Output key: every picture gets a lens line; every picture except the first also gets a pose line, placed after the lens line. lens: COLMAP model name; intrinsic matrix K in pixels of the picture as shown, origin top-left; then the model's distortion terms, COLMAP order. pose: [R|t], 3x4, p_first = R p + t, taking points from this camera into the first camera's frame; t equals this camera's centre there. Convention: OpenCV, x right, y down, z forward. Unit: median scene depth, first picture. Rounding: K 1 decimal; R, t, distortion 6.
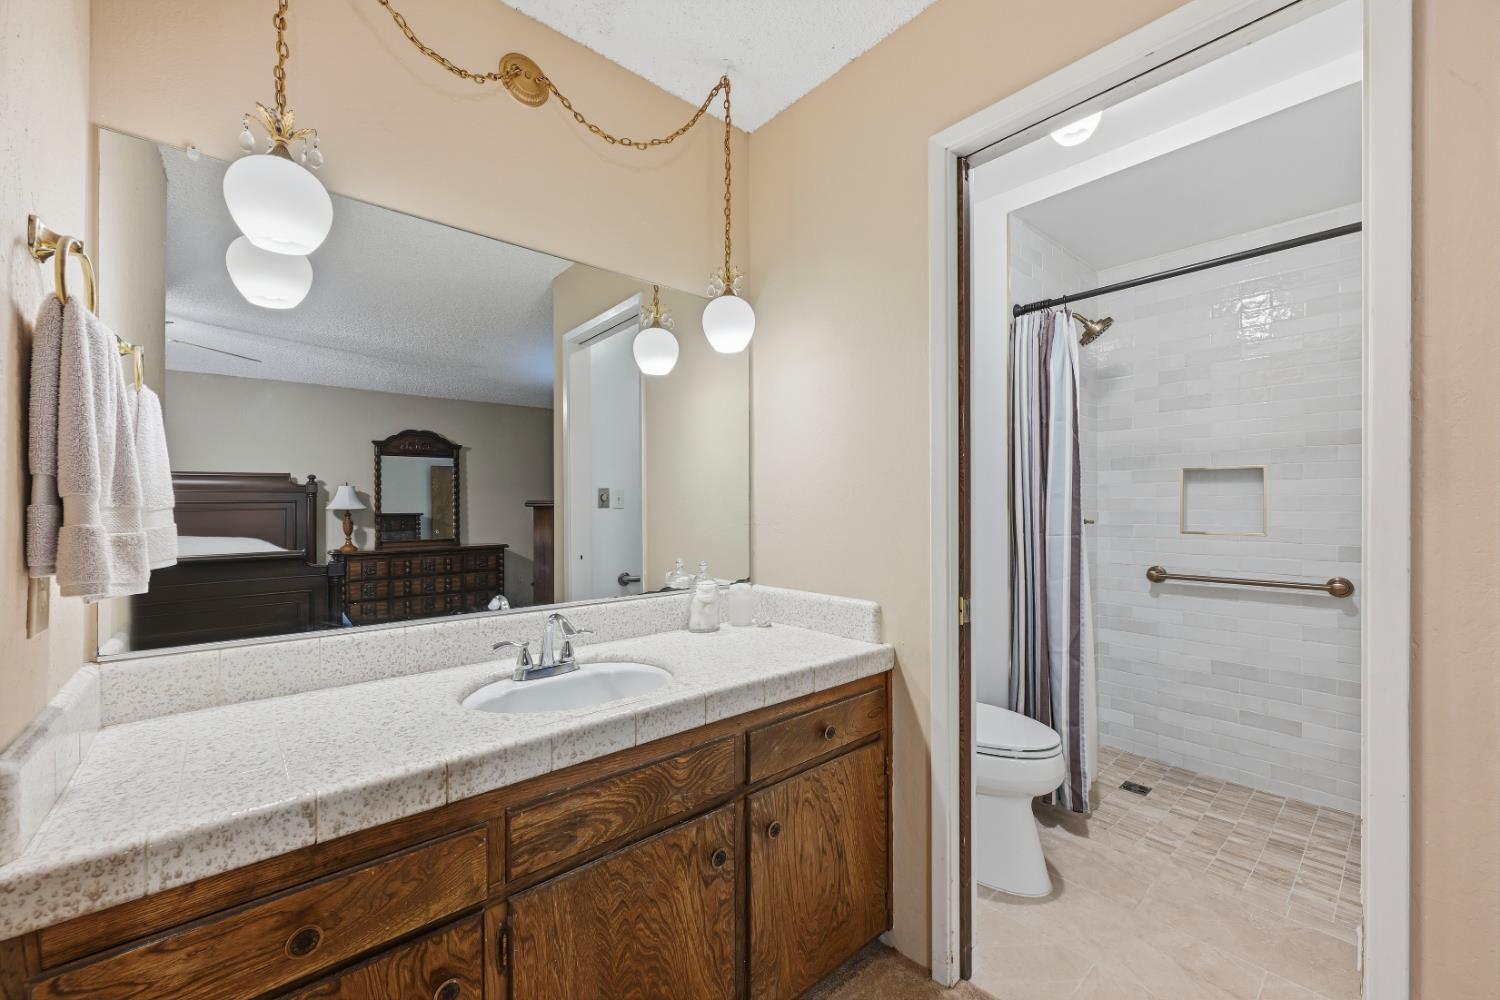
lens RADIAL K [[593.9, 0, 754.1], [0, 593.9, 502.2], [0, 0, 1]] dist [-0.001339, -0.000105]
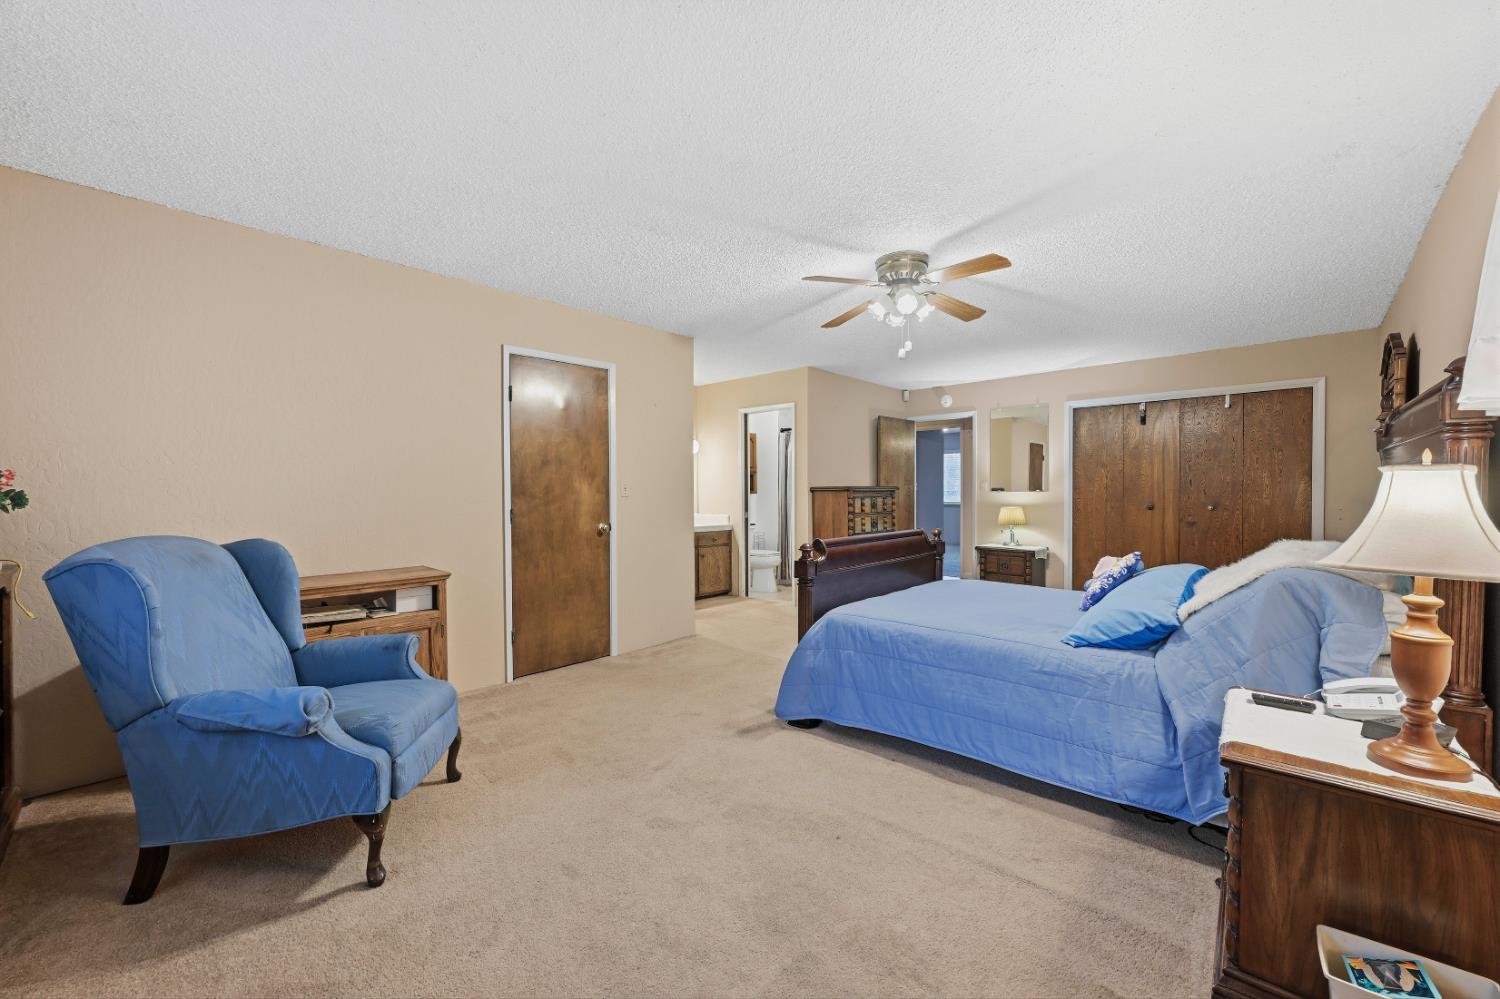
lens RADIAL K [[593.9, 0, 754.1], [0, 593.9, 501.7], [0, 0, 1]] dist [-0.001339, -0.000105]
pose [[0.994913, -0.004846, 0.100619, -0.039364], [0.002770, 0.999781, 0.020764, -0.007657], [-0.100698, -0.020379, 0.994708, -3.379367]]
